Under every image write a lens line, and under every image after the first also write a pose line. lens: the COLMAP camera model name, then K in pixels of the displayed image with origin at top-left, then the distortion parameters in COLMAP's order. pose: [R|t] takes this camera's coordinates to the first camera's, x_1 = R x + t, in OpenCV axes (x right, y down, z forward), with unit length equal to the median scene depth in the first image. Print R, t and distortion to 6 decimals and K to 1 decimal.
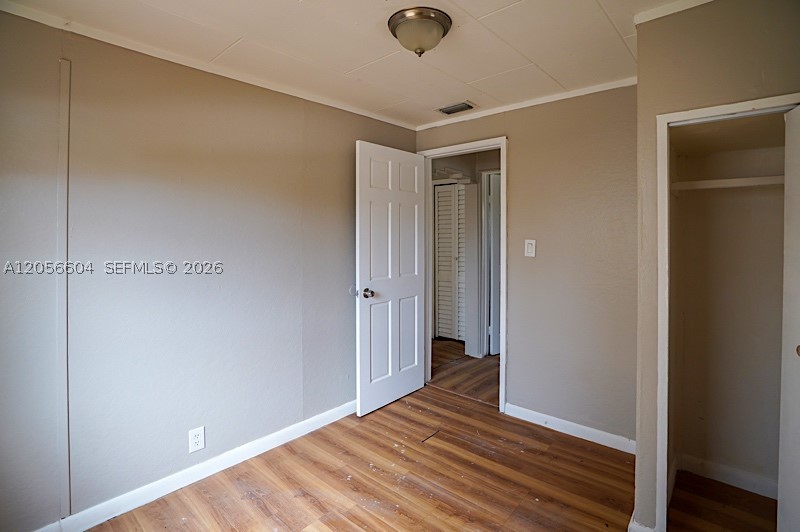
lens RADIAL K [[398.2, 0, 397.2], [0, 398.2, 236.6], [0, 0, 1]] dist [-0.048640, 0.000441]
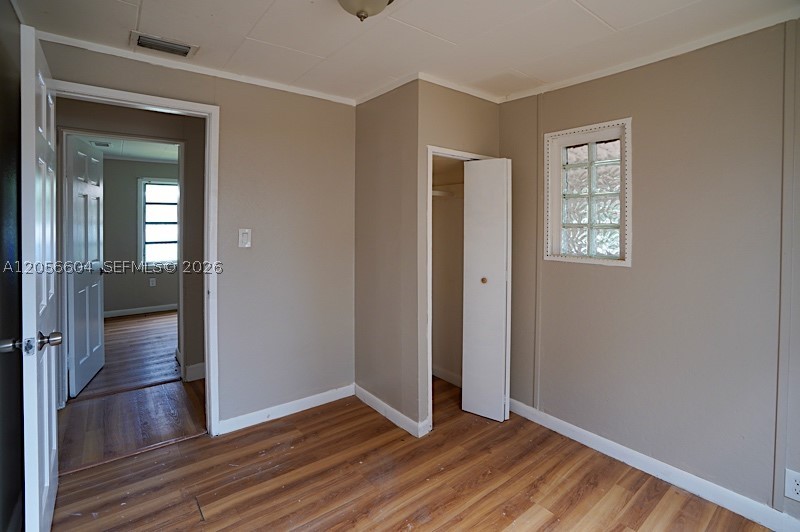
lens RADIAL K [[386.9, 0, 419.3], [0, 386.9, 226.8], [0, 0, 1]] dist [-0.045276, 0.001505]
pose [[0.136957, -0.010634, 0.990520, -0.578567], [0.000750, 0.999943, 0.010632, -0.007548], [-0.990577, -0.000713, 0.136957, 0.574067]]
